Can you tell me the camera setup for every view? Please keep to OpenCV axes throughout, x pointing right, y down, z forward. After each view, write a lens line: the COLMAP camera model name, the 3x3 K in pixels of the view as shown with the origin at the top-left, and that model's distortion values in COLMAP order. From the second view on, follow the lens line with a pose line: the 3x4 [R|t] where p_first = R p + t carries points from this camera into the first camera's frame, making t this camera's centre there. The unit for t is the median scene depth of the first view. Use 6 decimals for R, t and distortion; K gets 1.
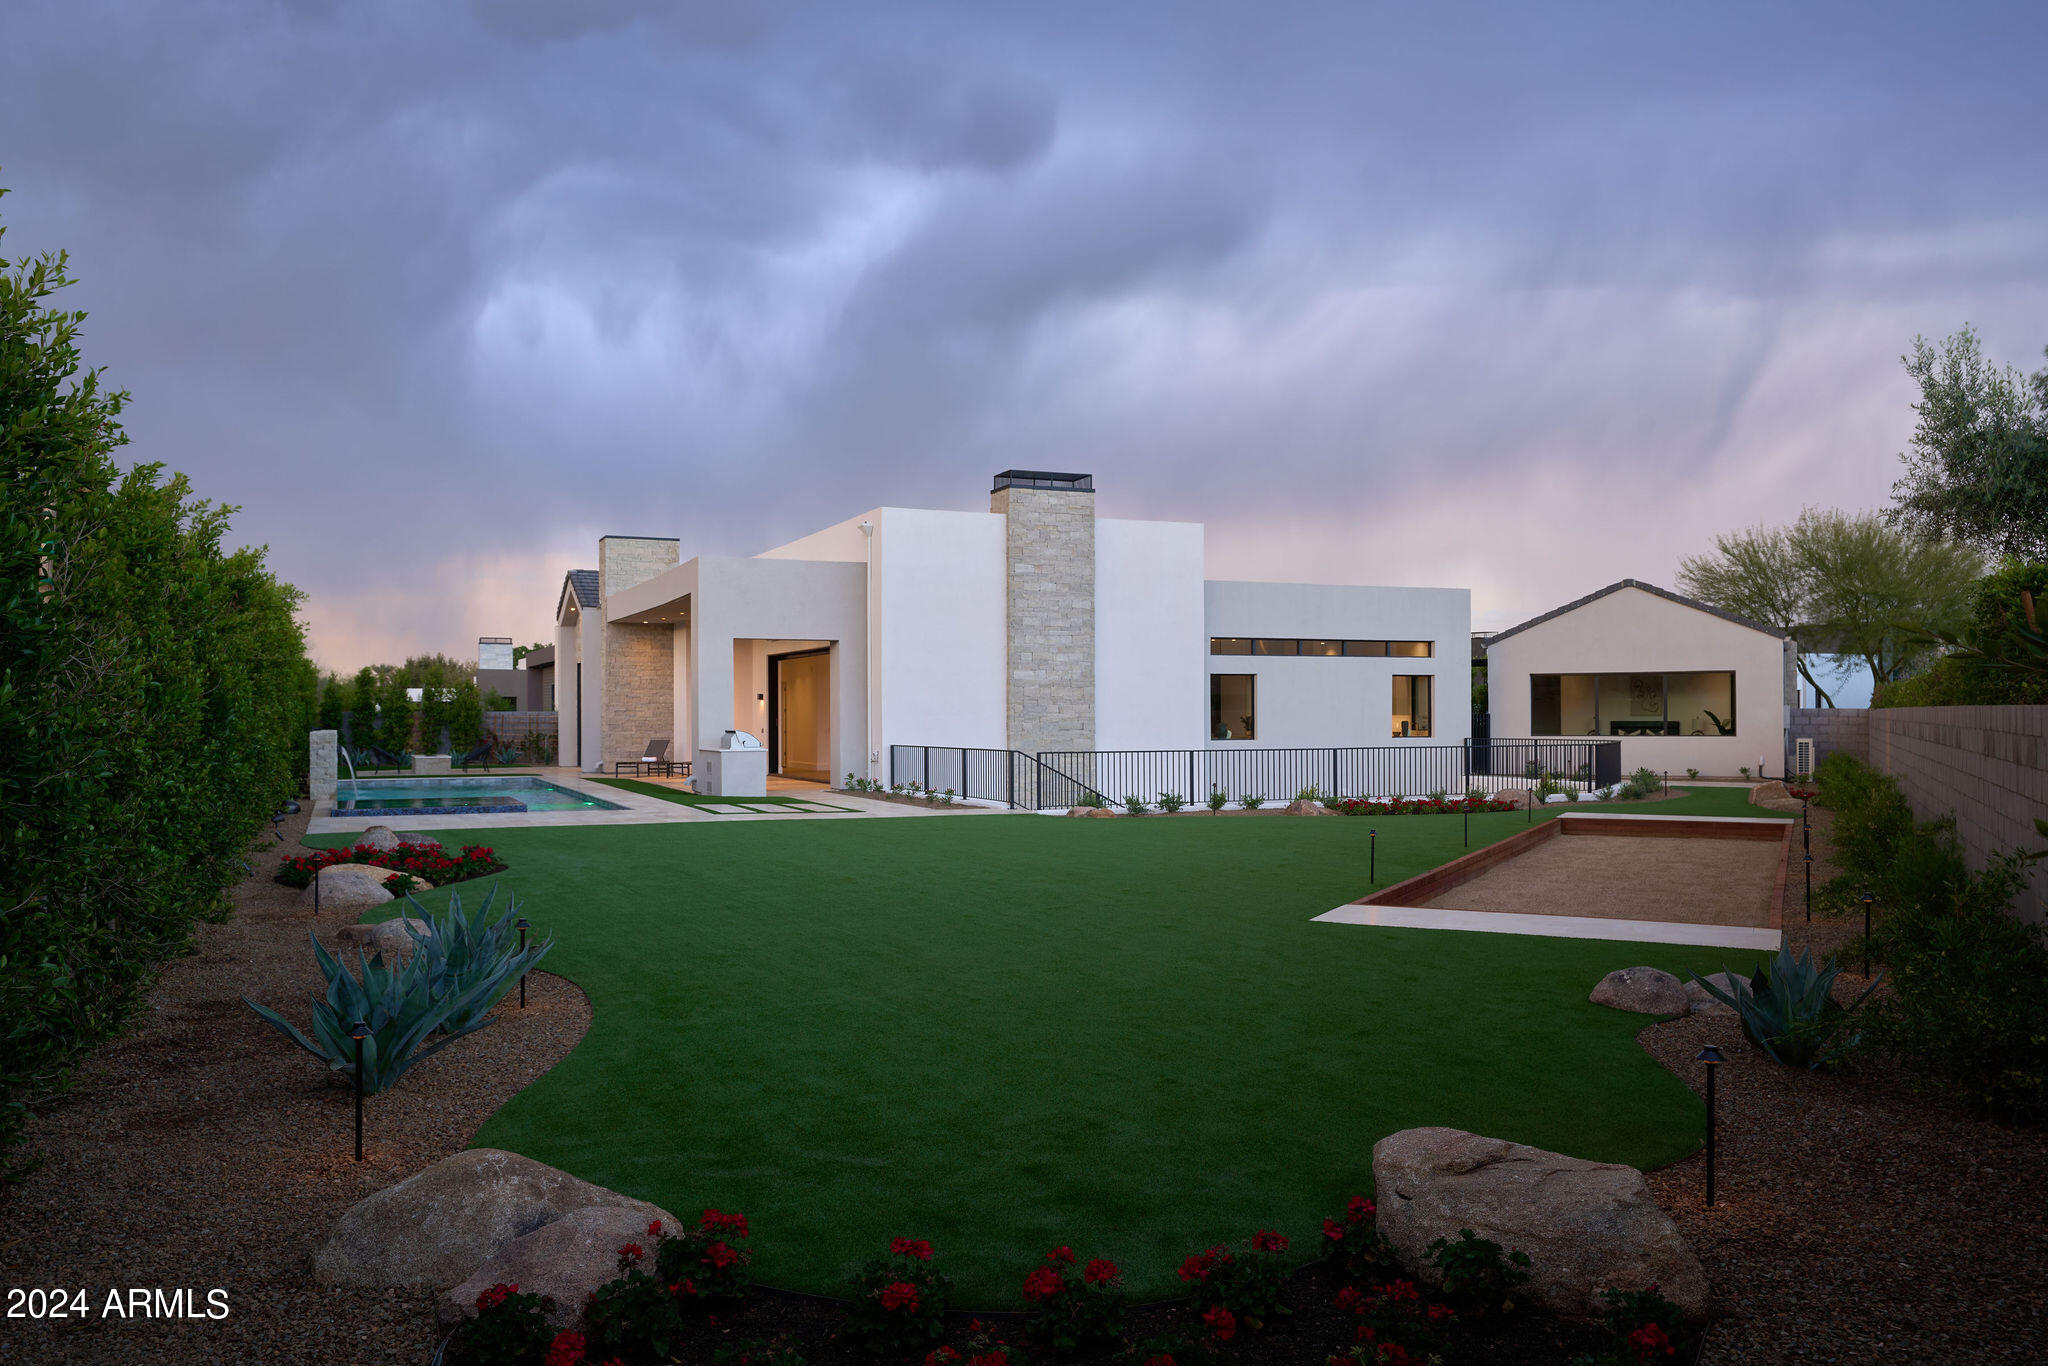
lens RADIAL K [[1682.9, 0, 1025.8], [0, 1682.9, 720.3], [0, 0, 1]] dist [0.062256, -0.000530]
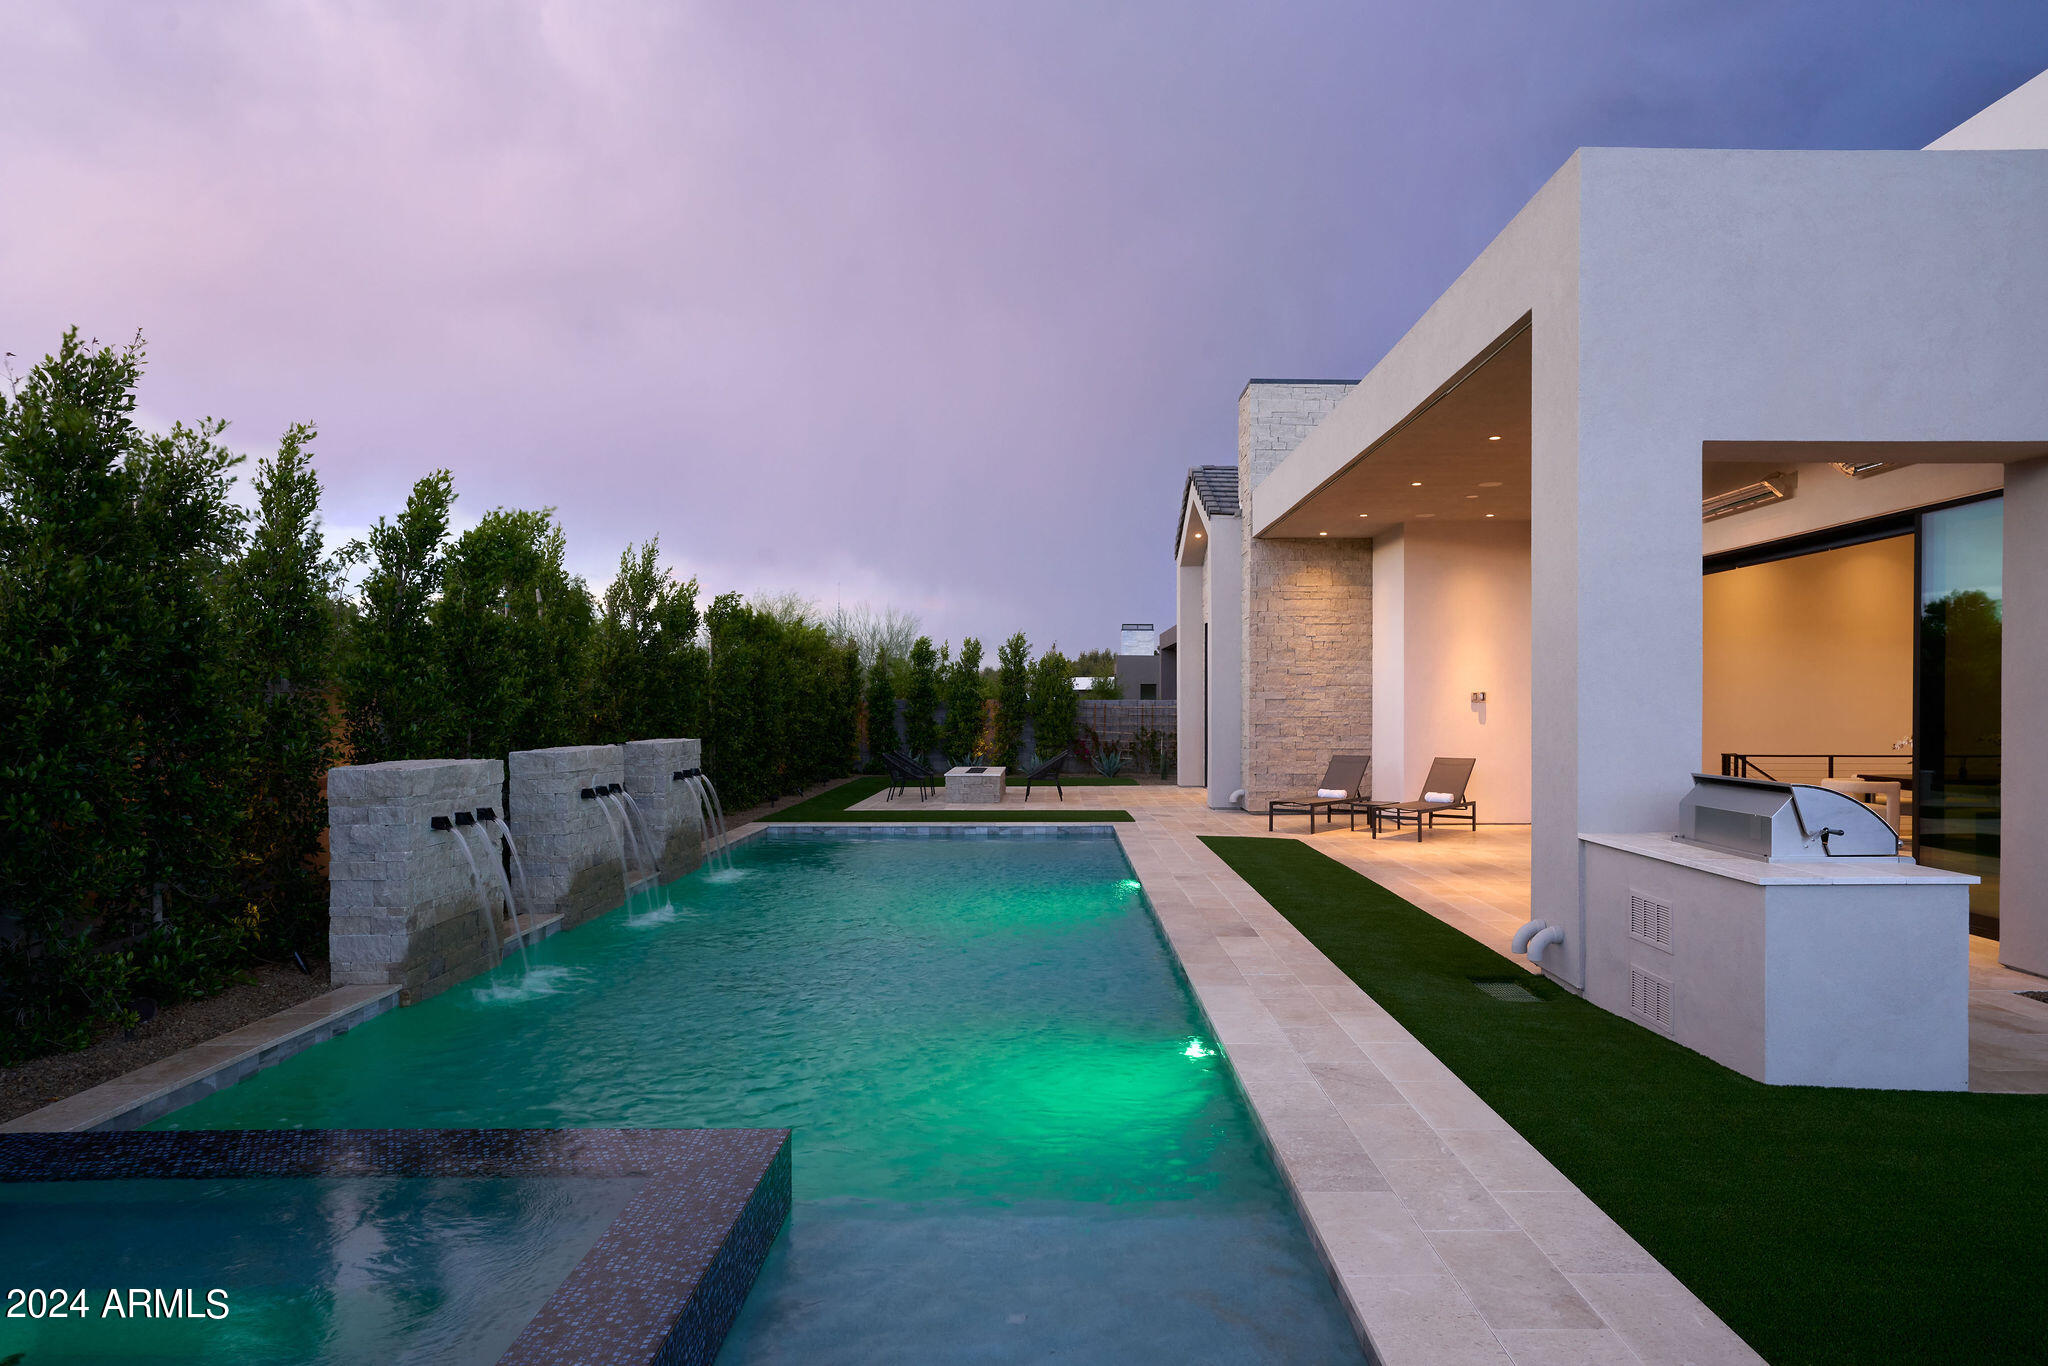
lens RADIAL K [[1410.5, 0, 1024.0], [0, 1410.5, 683.0], [0, 0, 1]] dist [-0.002840, -0.000228]
pose [[0.921318, -0.002216, -0.388804, -0.123999], [-0.004232, 0.999867, -0.015728, -0.003113], [0.388787, 0.016136, 0.921186, 0.493524]]
